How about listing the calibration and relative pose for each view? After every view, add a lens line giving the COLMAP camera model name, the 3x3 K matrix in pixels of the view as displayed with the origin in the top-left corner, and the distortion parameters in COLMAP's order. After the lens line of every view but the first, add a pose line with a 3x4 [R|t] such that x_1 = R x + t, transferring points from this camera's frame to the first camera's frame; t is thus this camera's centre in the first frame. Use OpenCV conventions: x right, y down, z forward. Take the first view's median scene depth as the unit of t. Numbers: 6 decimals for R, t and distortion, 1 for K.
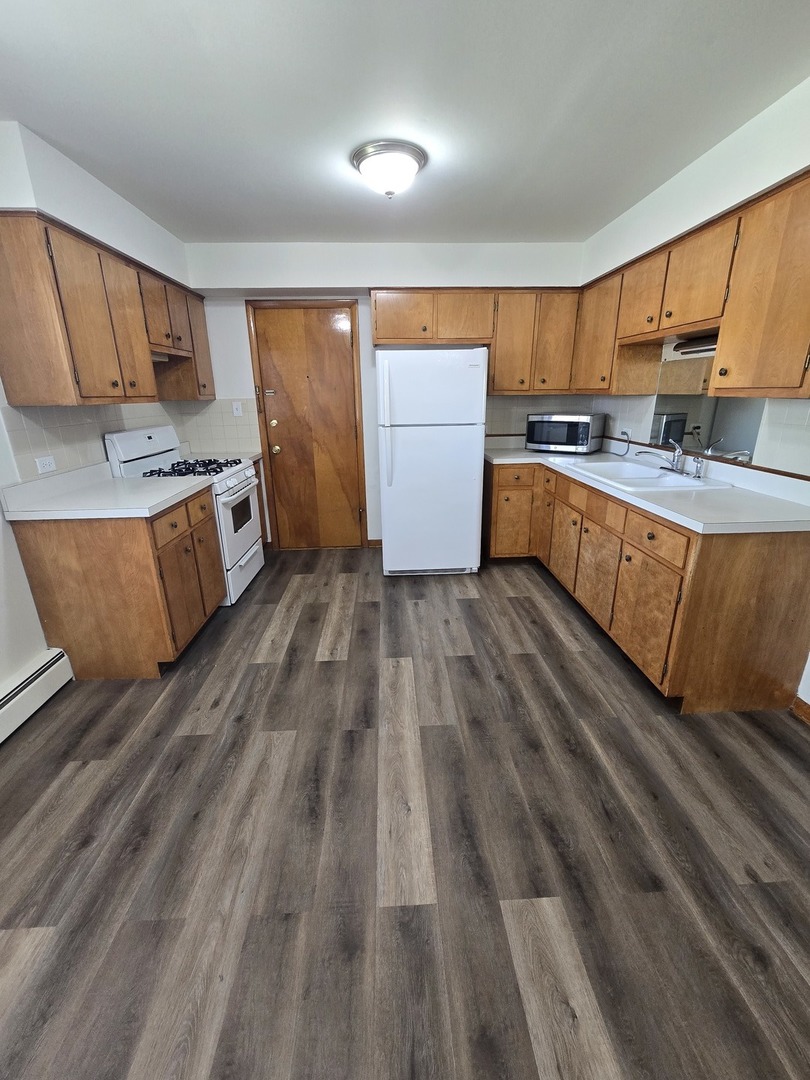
lens RADIAL K [[436.7, 0, 411.4], [0, 436.7, 541.7], [0, 0, 1]] dist [-0.004464, 0.000183]
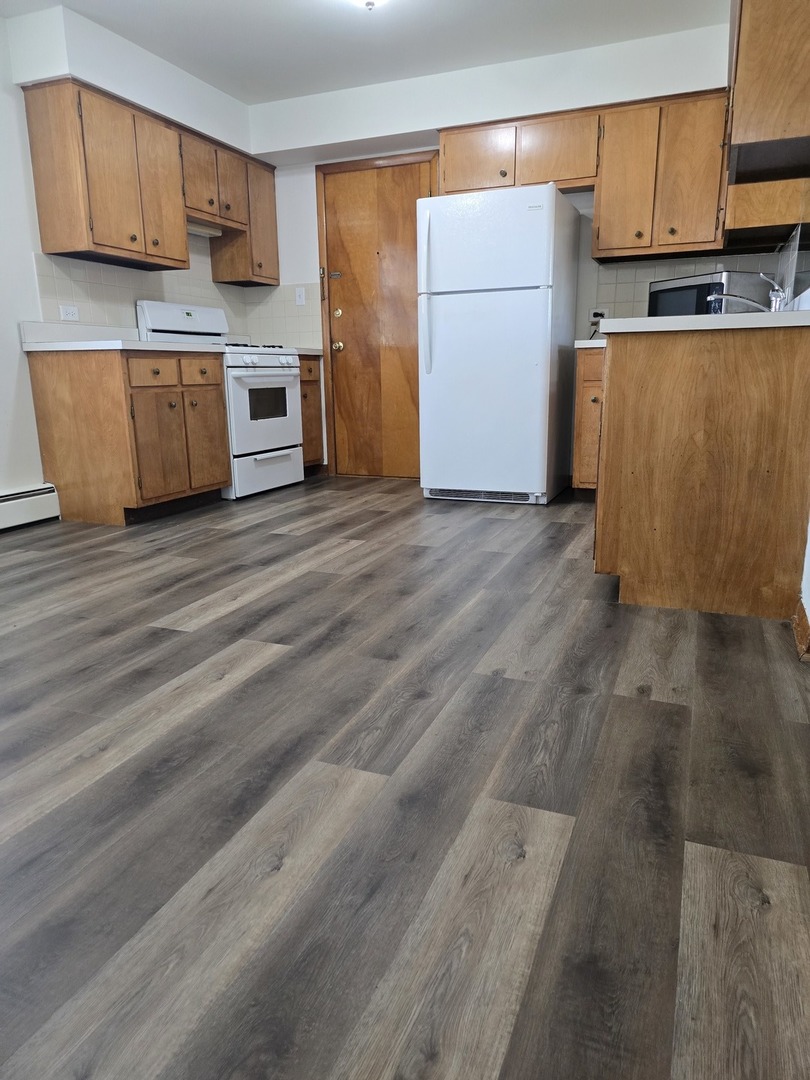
lens RADIAL K [[722.5, 0, 431.3], [0, 722.5, 554.5], [0, 0, 1]] dist [0.051674, -0.036592]
pose [[0.911669, 0.098999, -0.398822, 0.778469], [-0.129088, 0.990410, -0.049233, 0.399393], [0.390123, 0.096368, 0.915706, -0.251684]]
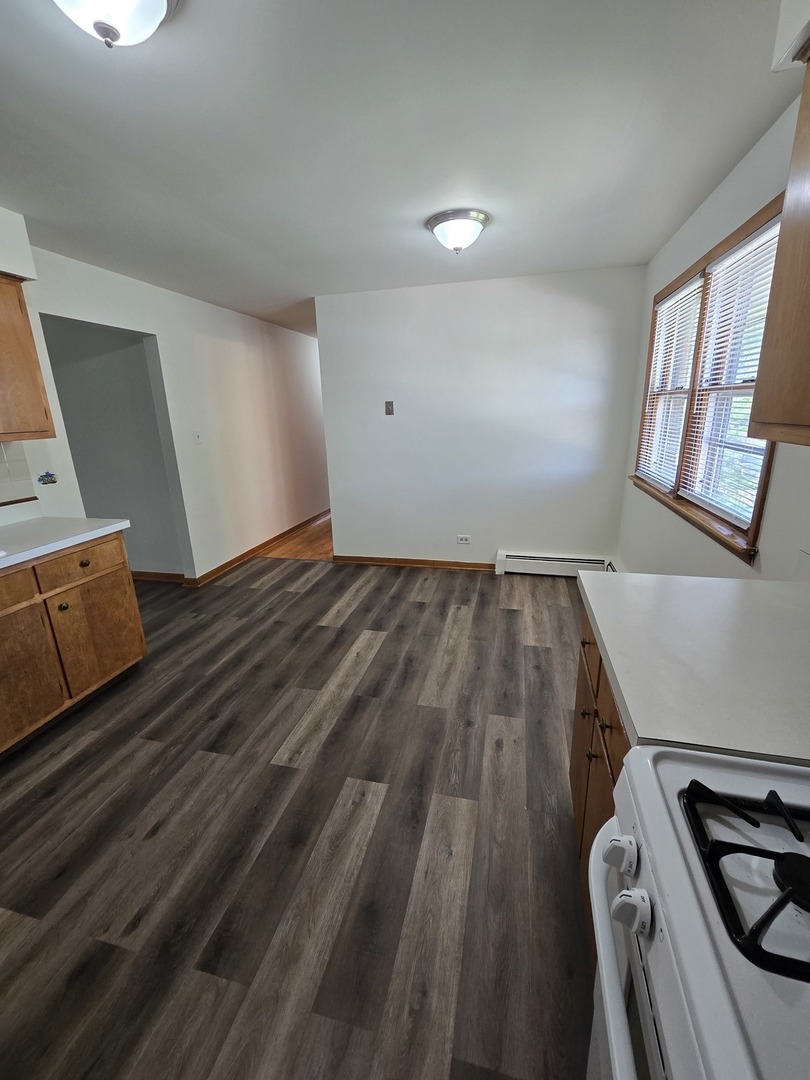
lens RADIAL K [[436.7, 0, 402.6], [0, 436.7, 531.4], [0, 0, 1]] dist [-0.004464, 0.000183]
pose [[-0.951683, -0.042711, 0.304096, -0.514523], [0.137786, 0.825607, 0.547164, -0.542790], [-0.274434, 0.562627, -0.779831, 1.522285]]
